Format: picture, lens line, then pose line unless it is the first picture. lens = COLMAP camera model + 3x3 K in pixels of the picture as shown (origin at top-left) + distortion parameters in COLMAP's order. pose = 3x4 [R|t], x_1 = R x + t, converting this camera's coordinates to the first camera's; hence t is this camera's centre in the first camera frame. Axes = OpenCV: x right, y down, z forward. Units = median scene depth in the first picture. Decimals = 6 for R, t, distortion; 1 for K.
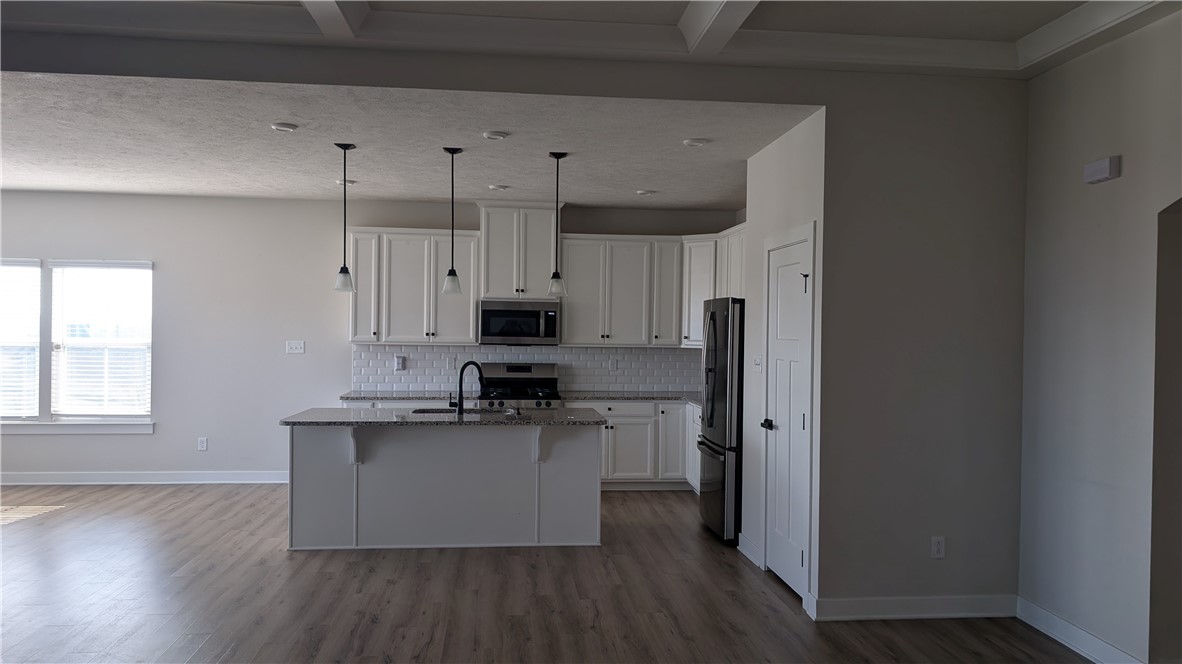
lens RADIAL K [[855.7, 0, 600.3], [0, 855.7, 328.2], [0, 0, 1]] dist [0.022929, -0.033975]
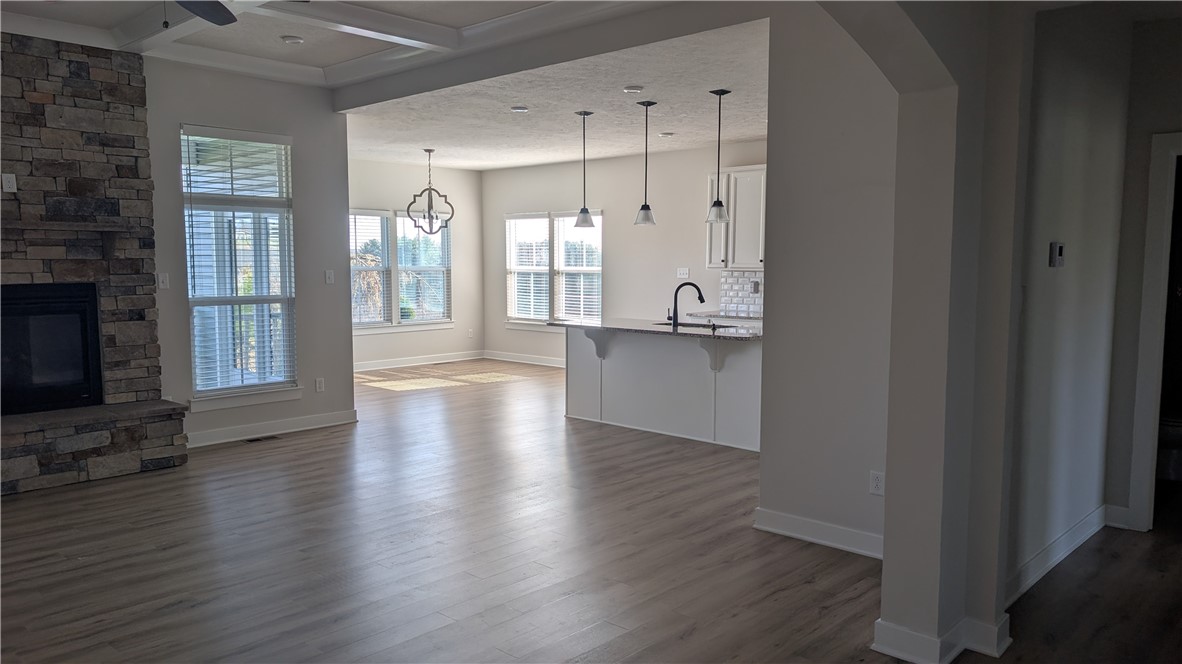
lens RADIAL K [[855.7, 0, 587.7], [0, 855.7, 354.8], [0, 0, 1]] dist [0.022929, -0.033975]
pose [[0.638535, 0.071755, -0.766240, 0.517009], [0.009027, 0.994877, 0.100689, 0.013979], [0.769540, -0.071210, 0.634616, 0.111837]]
